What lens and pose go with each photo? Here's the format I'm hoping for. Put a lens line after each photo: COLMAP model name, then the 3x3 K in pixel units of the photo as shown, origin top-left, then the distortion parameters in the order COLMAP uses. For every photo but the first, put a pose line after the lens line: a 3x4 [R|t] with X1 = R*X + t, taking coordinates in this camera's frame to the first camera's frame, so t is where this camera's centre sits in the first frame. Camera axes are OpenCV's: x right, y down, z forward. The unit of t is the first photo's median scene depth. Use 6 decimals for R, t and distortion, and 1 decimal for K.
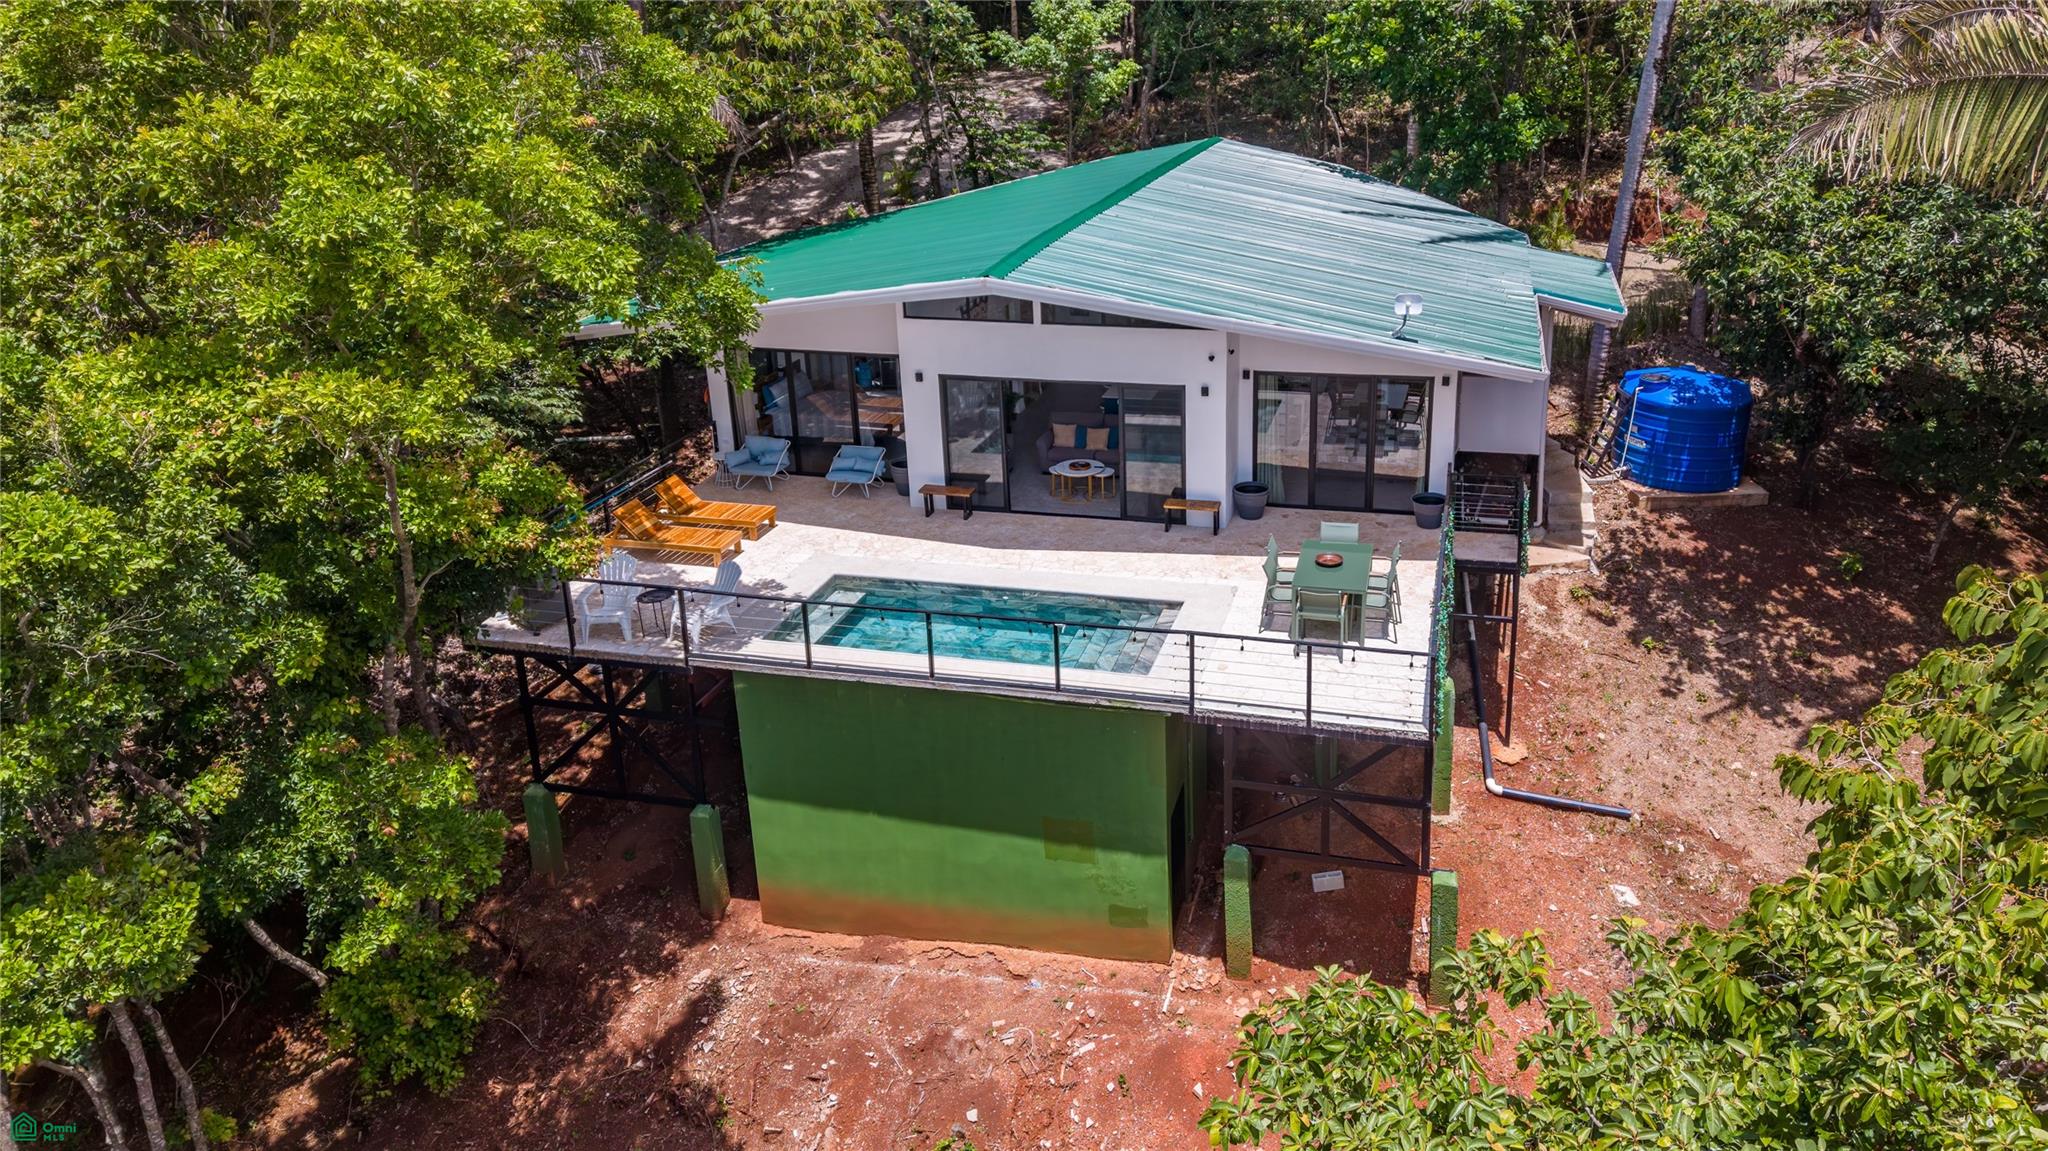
lens RADIAL K [[1375.7, 0, 1092.7], [0, 1375.7, 469.4], [0, 0, 1]] dist [-0.001251, -0.001631]
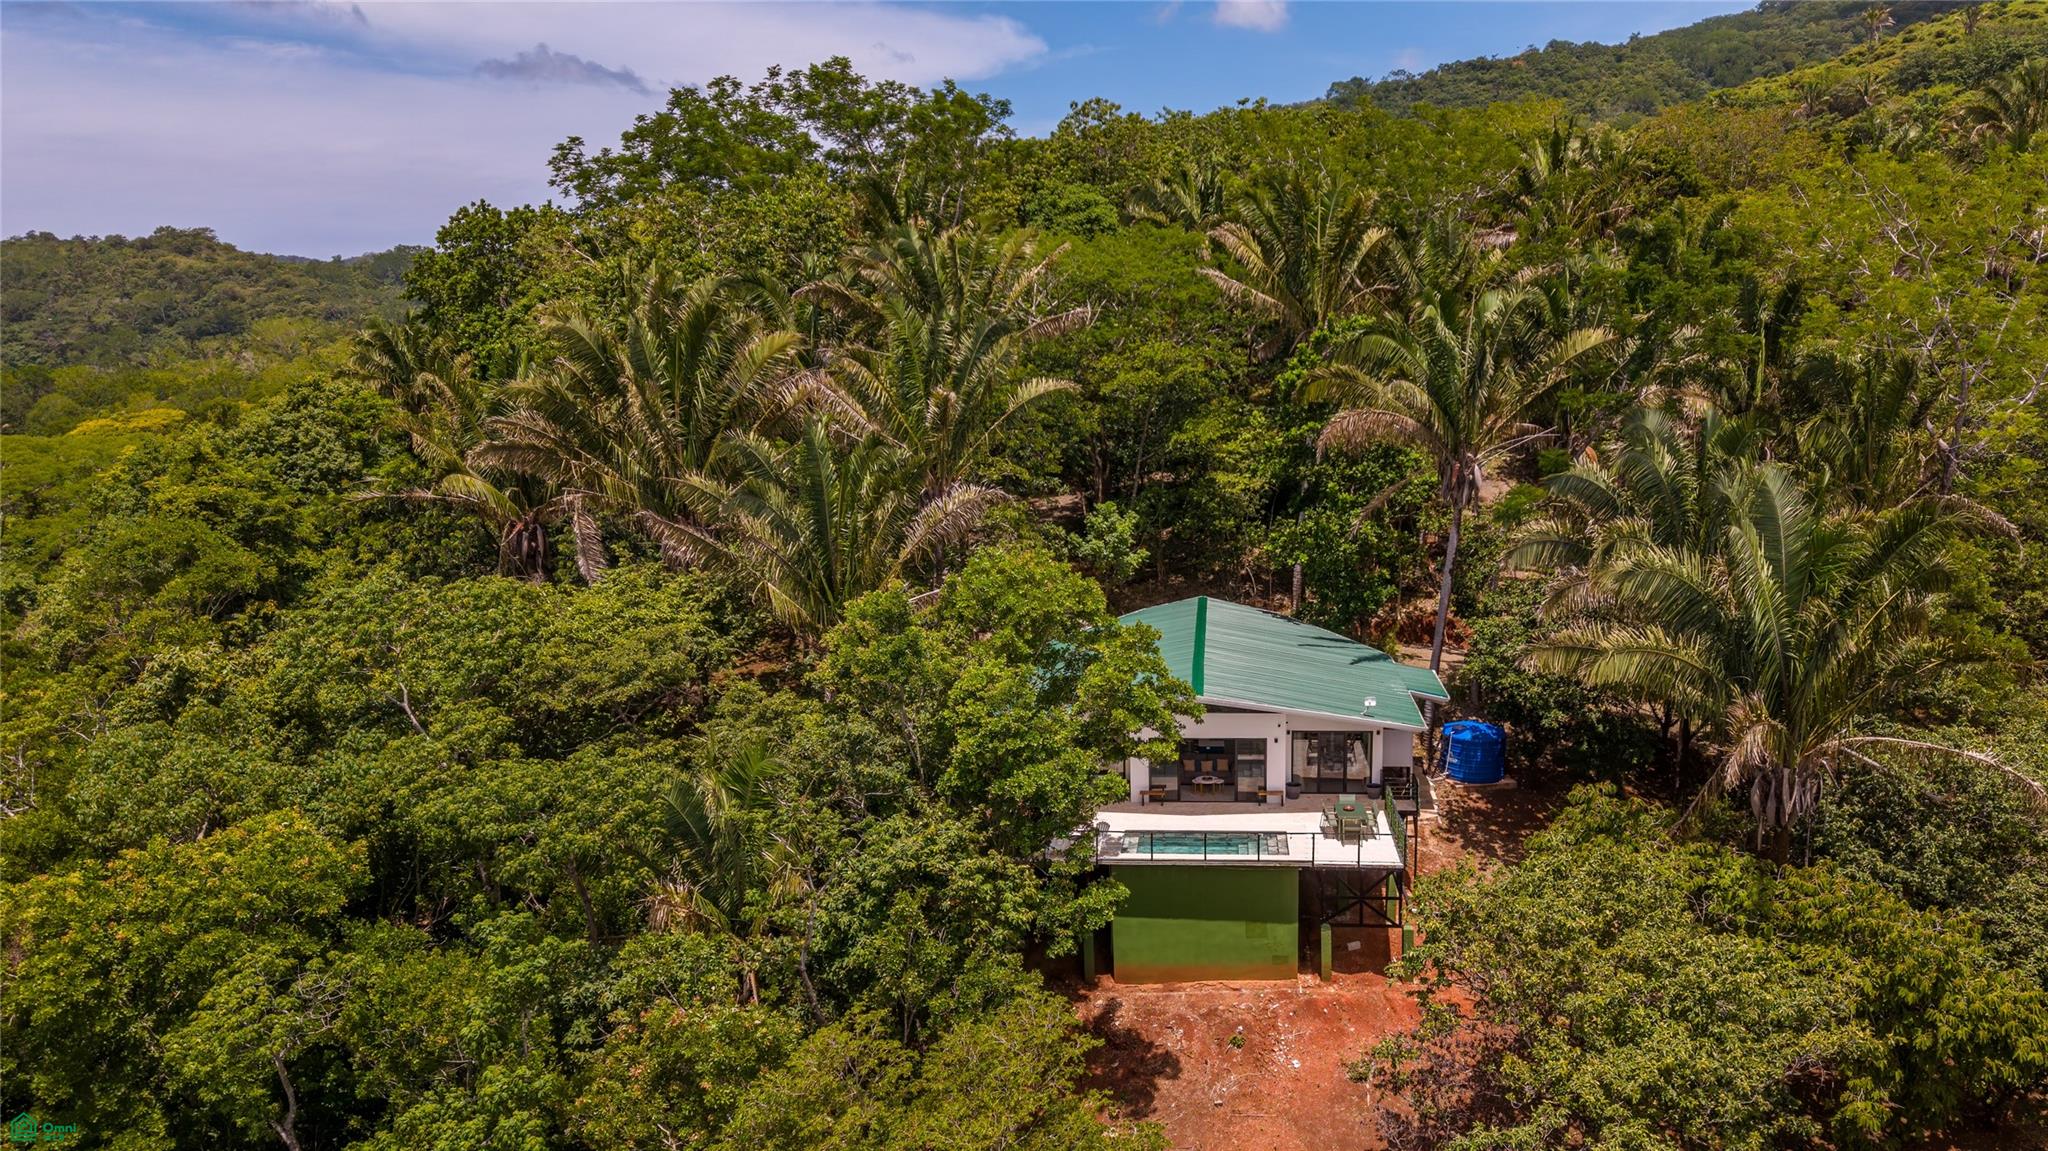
lens RADIAL K [[1476.6, 0, 1095.2], [0, 1476.6, 702.7], [0, 0, 1]] dist [0.083017, 0.000992]
pose [[0.983010, -0.034545, 0.180271, -0.625824], [0.050337, 0.995212, -0.083778, 0.066469], [-0.176513, 0.091429, 0.980043, -1.282062]]
